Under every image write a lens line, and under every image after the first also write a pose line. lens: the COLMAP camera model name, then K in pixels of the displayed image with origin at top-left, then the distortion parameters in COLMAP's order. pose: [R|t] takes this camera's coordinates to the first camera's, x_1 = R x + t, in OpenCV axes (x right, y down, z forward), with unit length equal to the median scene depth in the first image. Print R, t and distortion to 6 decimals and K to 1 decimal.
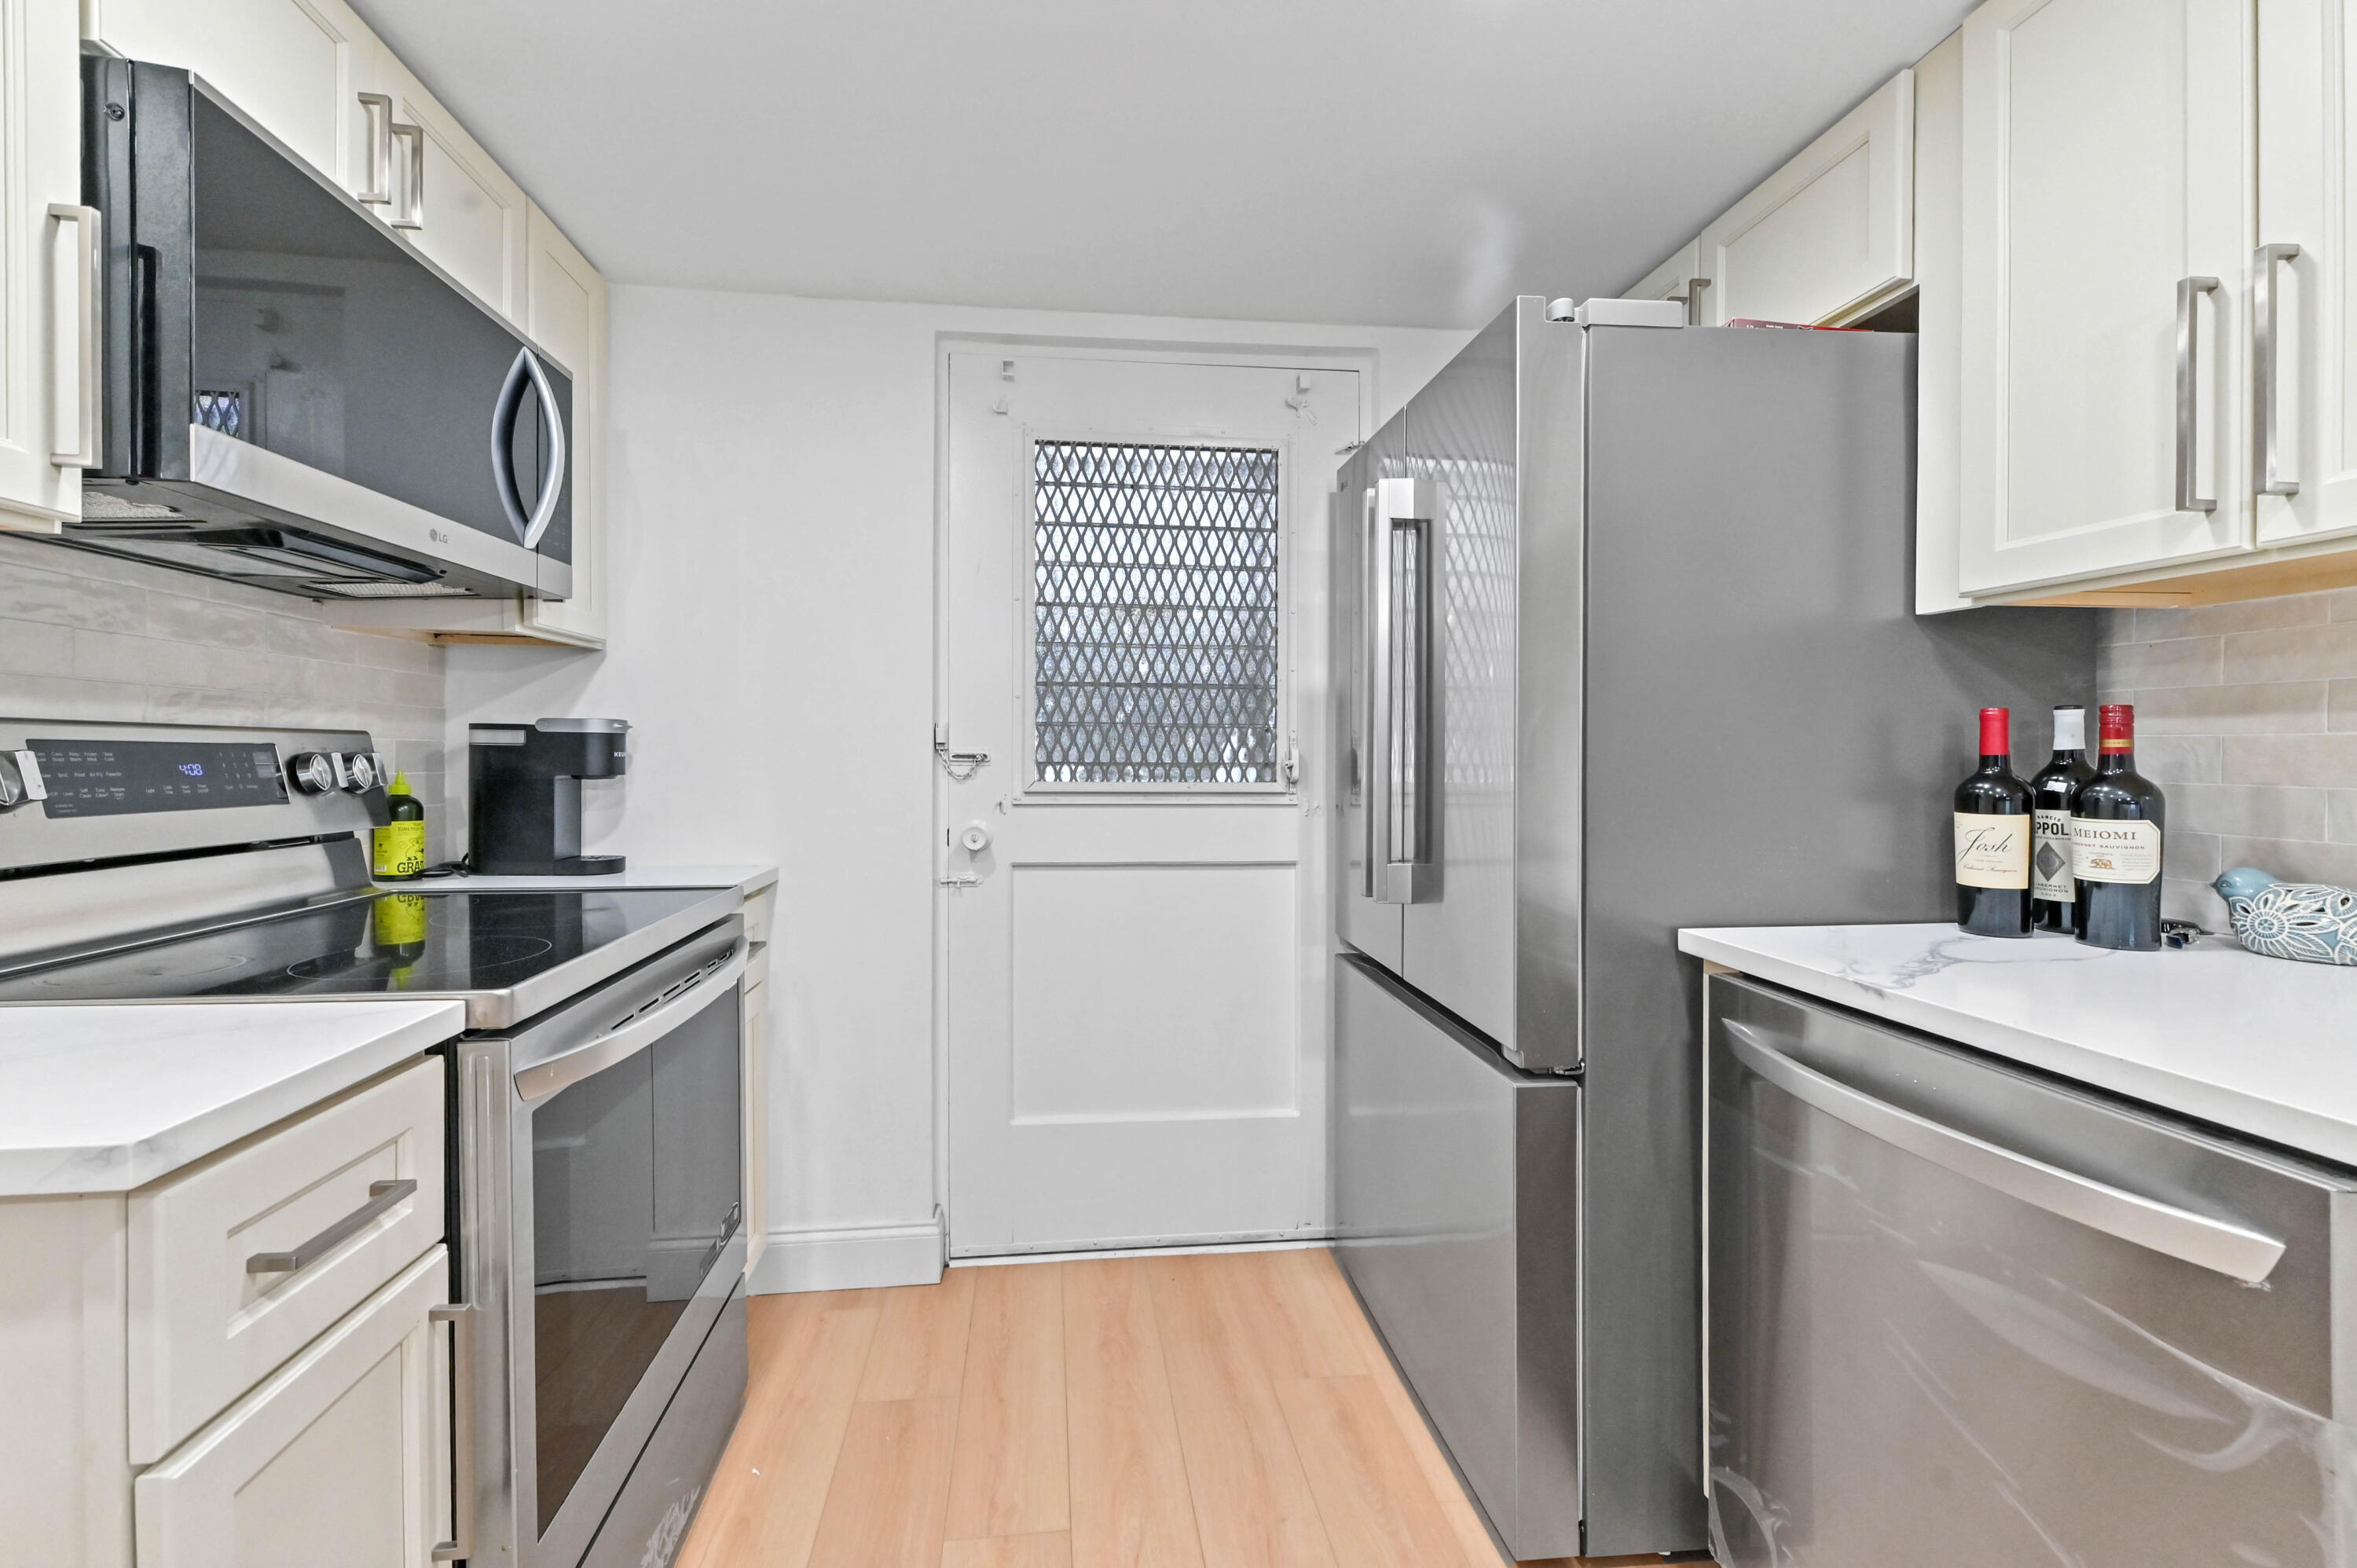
lens RADIAL K [[945.1, 0, 1171.3], [0, 945.1, 771.4], [0, 0, 1]] dist [0.003498, 0.000104]
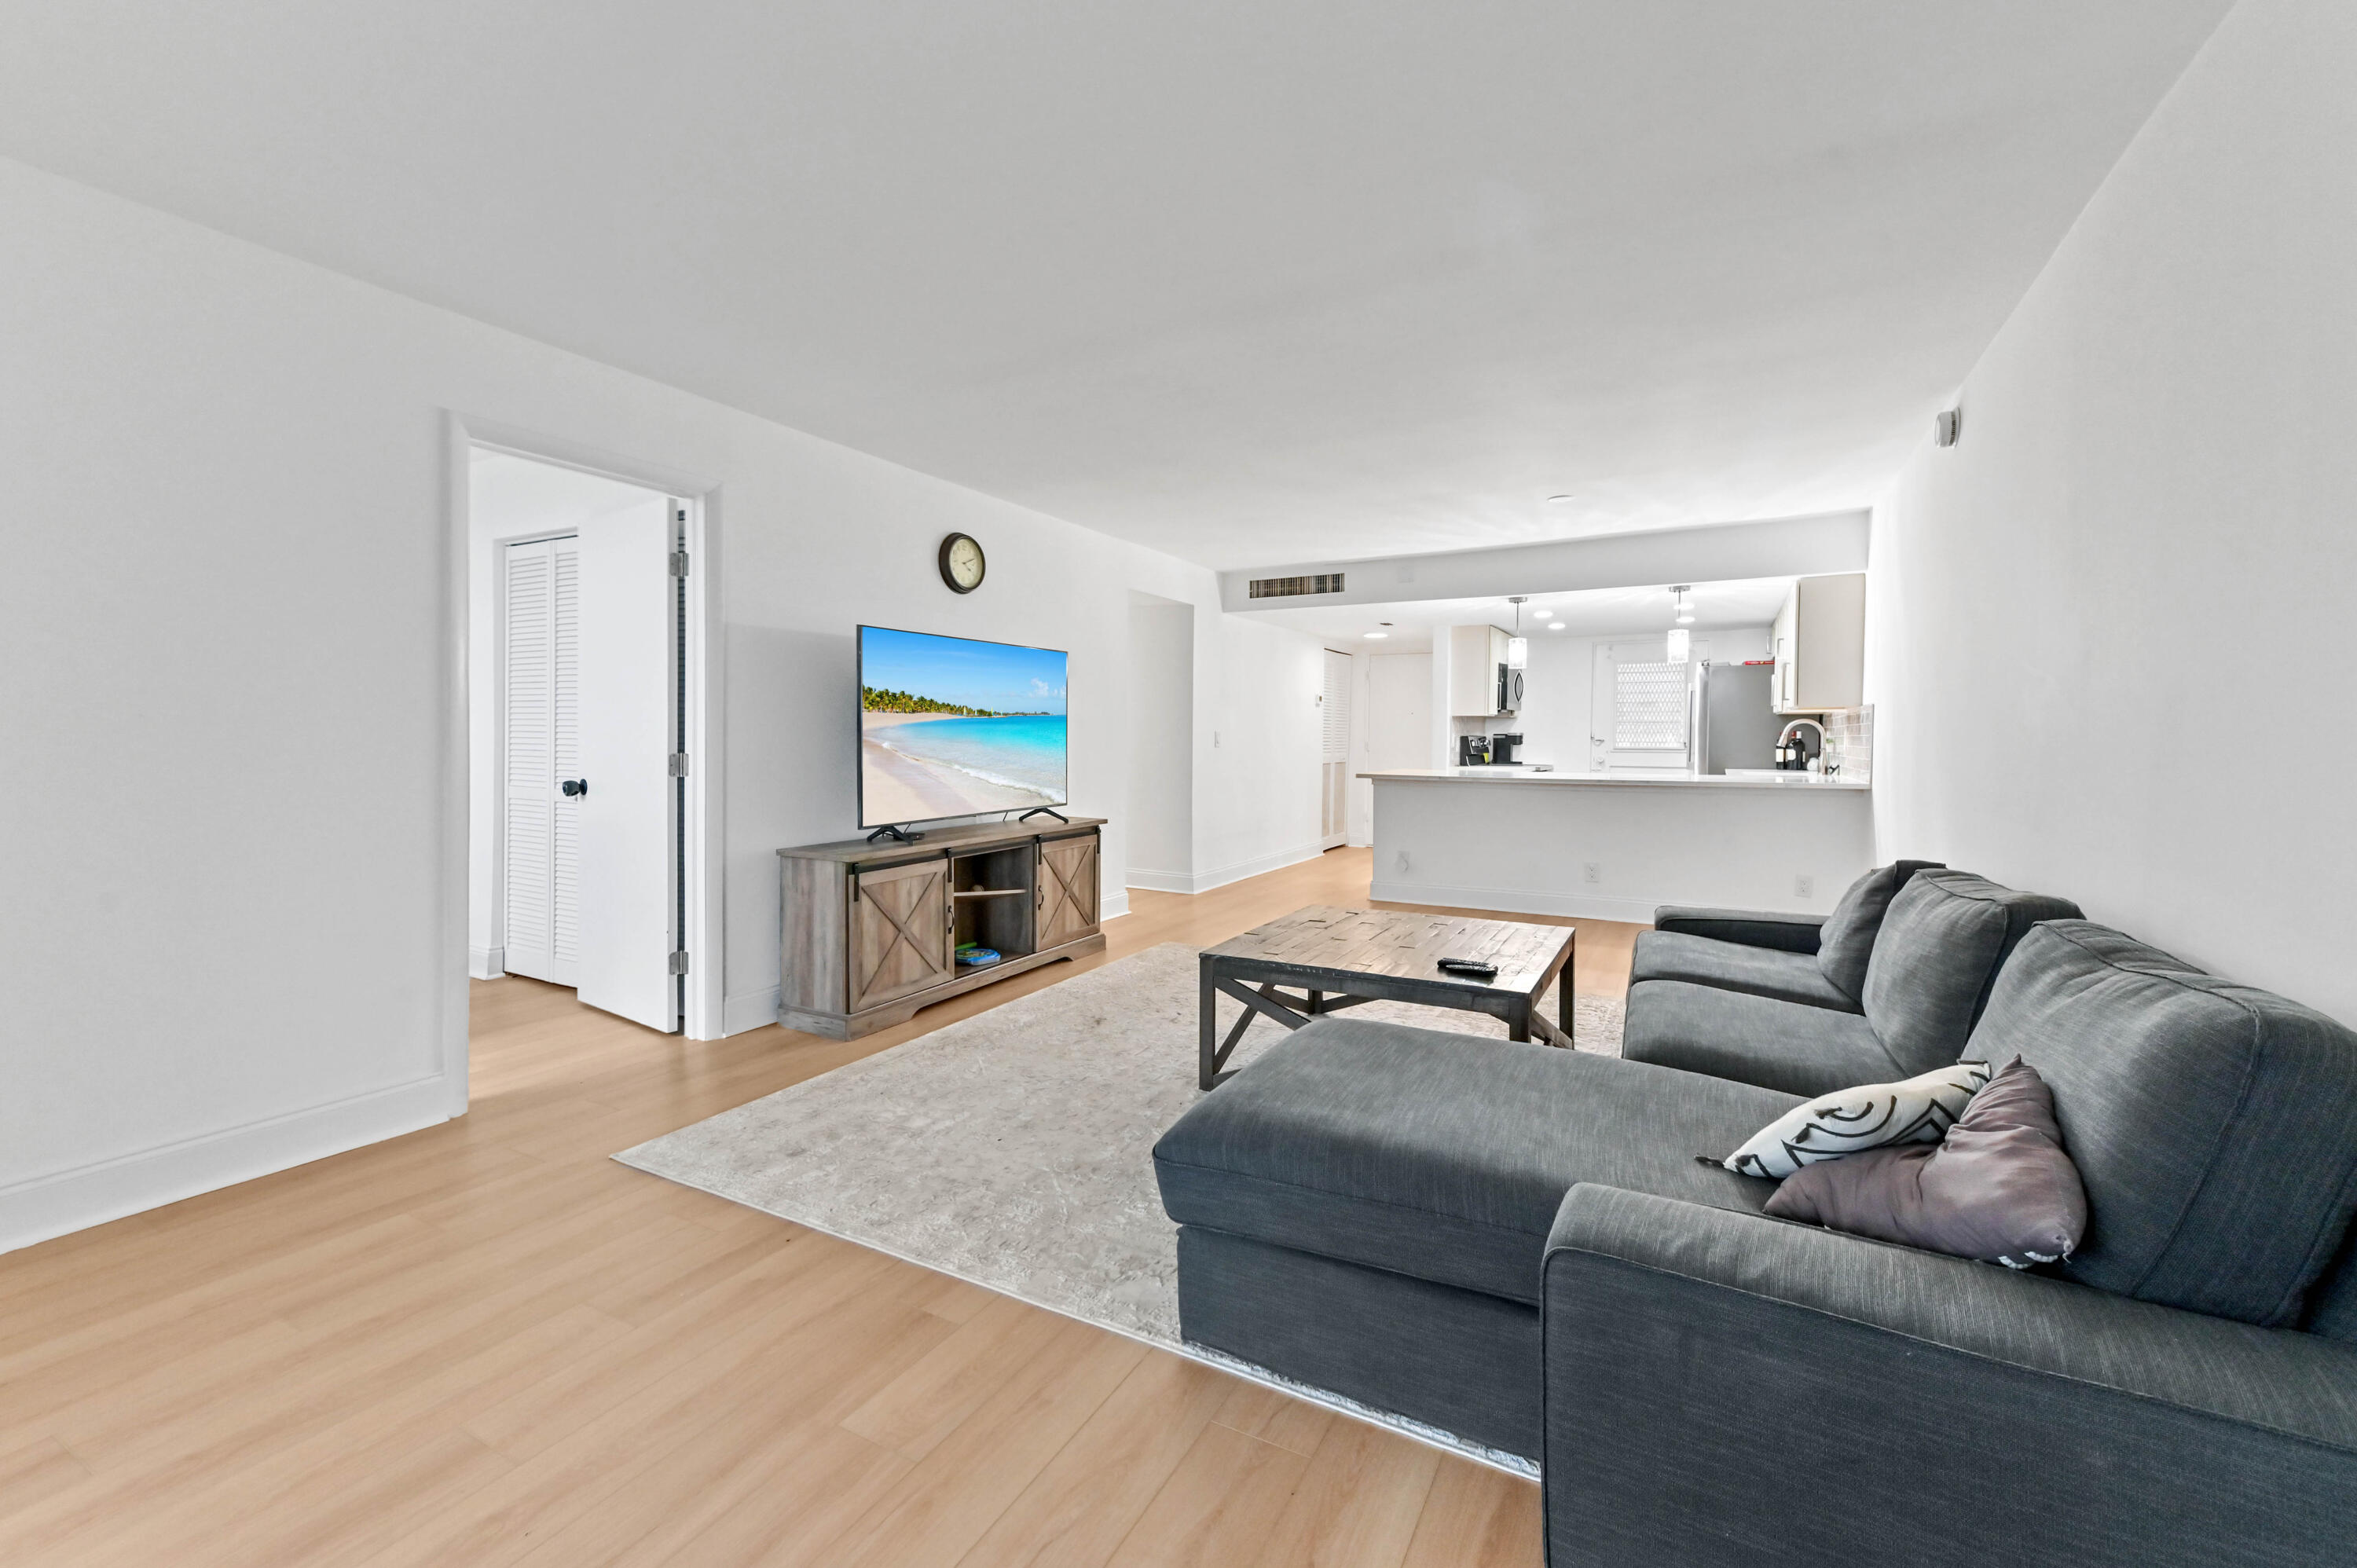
lens RADIAL K [[945.1, 0, 1174.0], [0, 945.1, 770.3], [0, 0, 1]] dist [0.003498, 0.000104]
pose [[0.801895, 0.006524, -0.597429, 0.905028], [-0.003323, 0.999974, 0.006459, 0.115905], [0.597455, -0.003194, 0.801896, -4.031998]]
